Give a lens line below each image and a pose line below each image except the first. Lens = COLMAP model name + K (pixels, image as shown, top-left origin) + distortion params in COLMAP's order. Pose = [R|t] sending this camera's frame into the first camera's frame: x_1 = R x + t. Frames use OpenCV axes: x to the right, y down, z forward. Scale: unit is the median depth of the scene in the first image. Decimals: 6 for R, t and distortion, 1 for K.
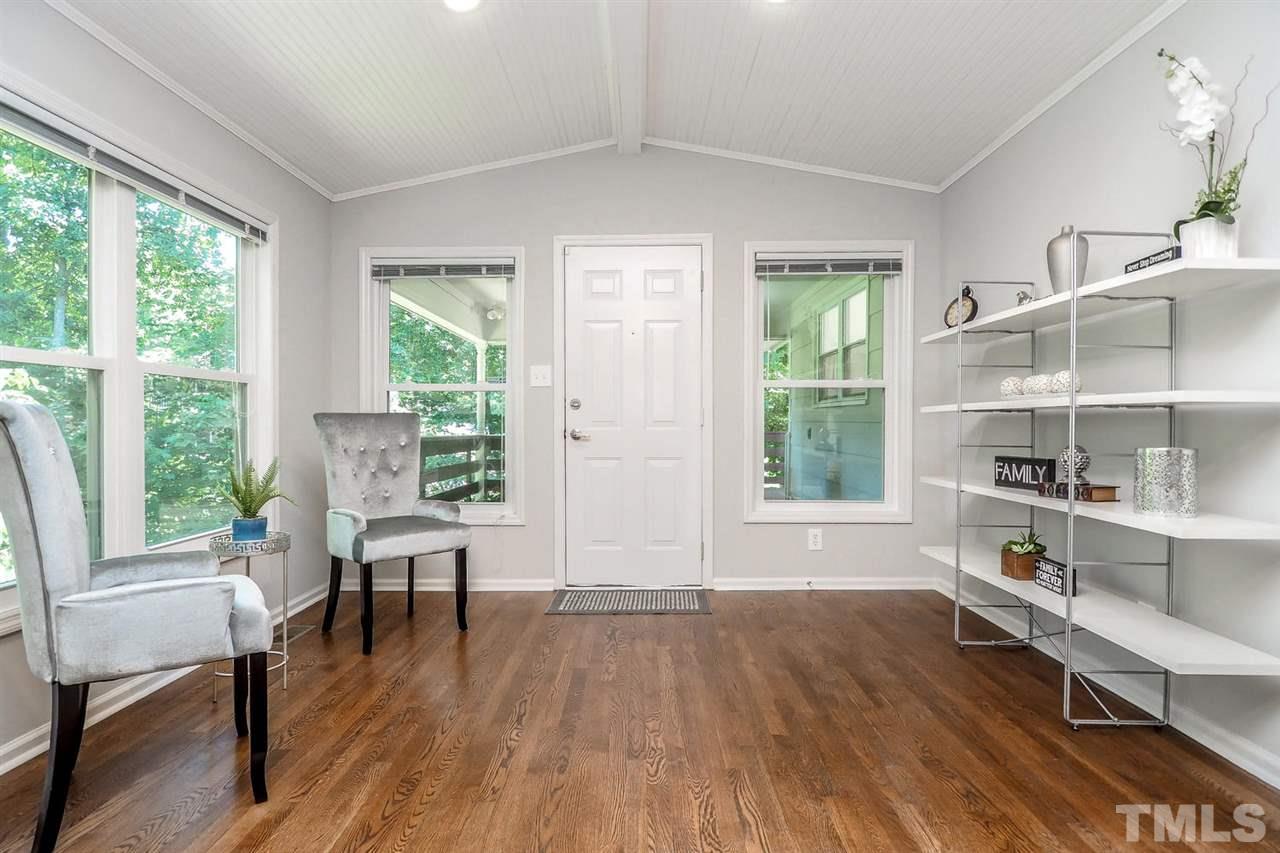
lens RADIAL K [[651.7, 0, 669.6], [0, 651.7, 428.6], [0, 0, 1]] dist [-0.021582, -0.000198]
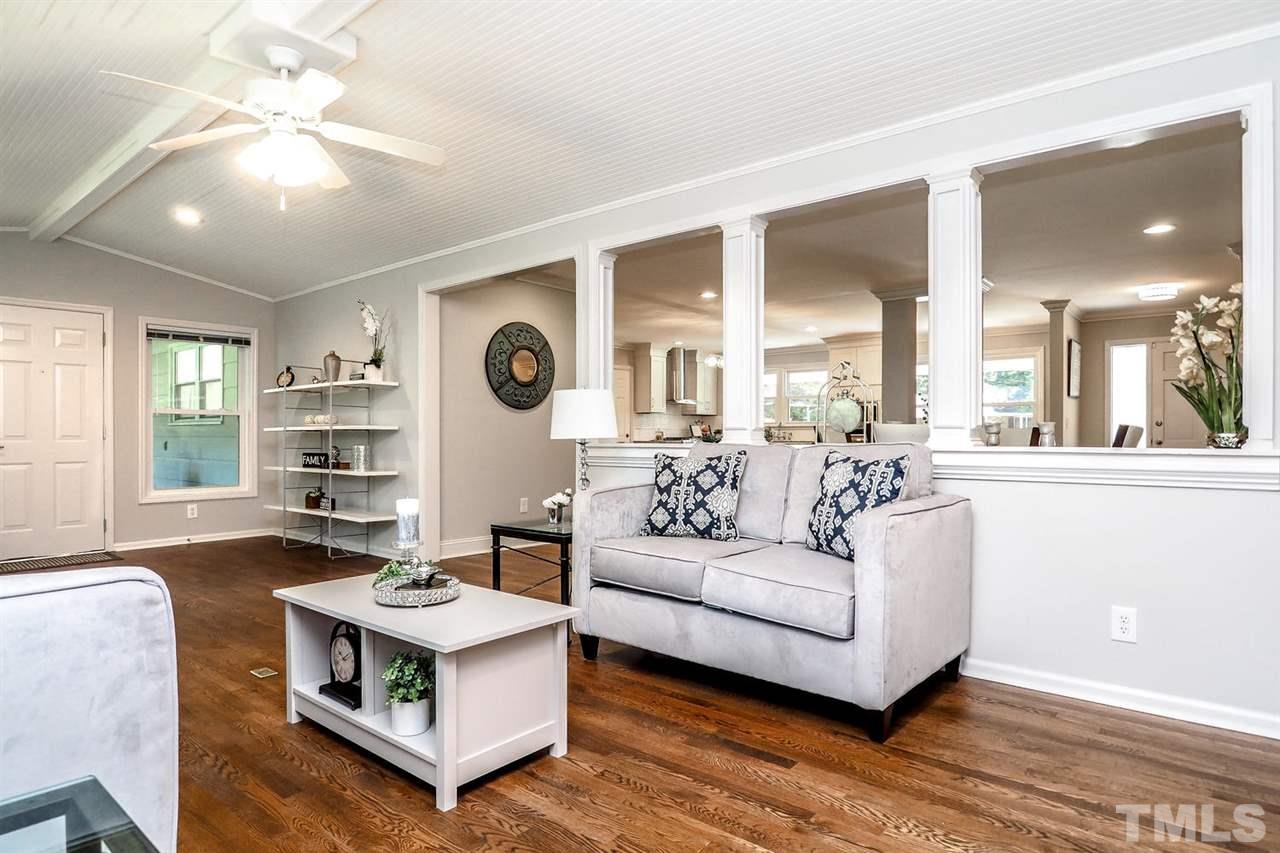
lens RADIAL K [[694.3, 0, 623.4], [0, 694.3, 437.5], [0, 0, 1]] dist [-0.001660, -0.001610]
pose [[0.651262, -0.002281, 0.758849, -0.461160], [0.008758, 0.999951, -0.004510, 0.011067], [-0.758802, 0.009583, 0.651251, -1.101255]]
